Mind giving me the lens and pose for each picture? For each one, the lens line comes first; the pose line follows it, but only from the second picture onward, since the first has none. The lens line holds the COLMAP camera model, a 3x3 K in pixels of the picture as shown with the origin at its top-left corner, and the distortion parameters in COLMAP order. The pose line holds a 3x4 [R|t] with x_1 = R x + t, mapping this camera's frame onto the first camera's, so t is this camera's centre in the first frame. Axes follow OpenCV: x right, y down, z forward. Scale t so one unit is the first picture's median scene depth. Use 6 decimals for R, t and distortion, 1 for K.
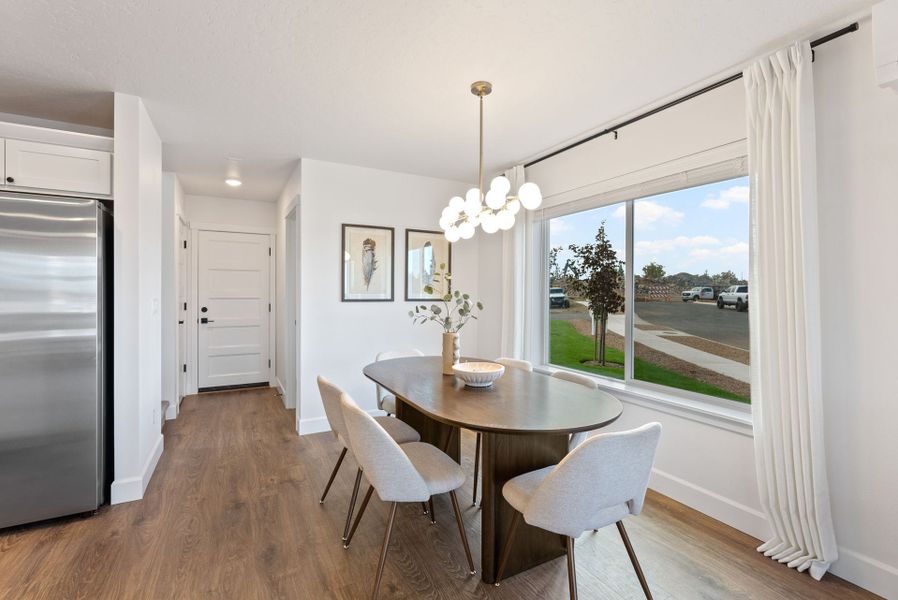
lens RADIAL K [[405.9, 0, 448.4], [0, 405.9, 293.5], [0, 0, 1]] dist [0.000549, -0.000020]
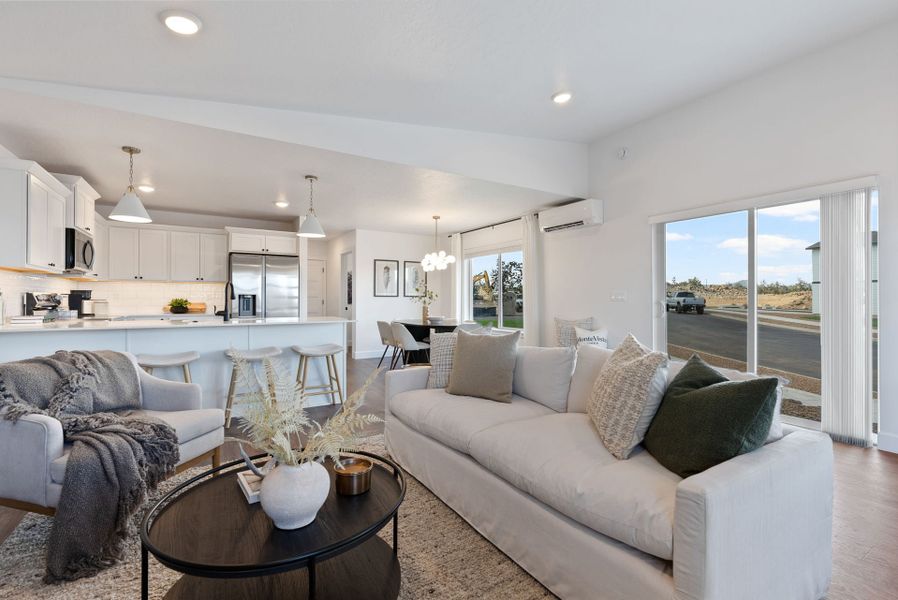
lens RADIAL K [[405.9, 0, 450.2], [0, 405.9, 300.4], [0, 0, 1]] dist [0.000549, -0.000020]
pose [[0.998503, -0.001985, 0.054656, 0.017071], [0.001949, 0.999998, 0.000701, 0.049864], [-0.054657, -0.000594, 0.998505, -1.444312]]
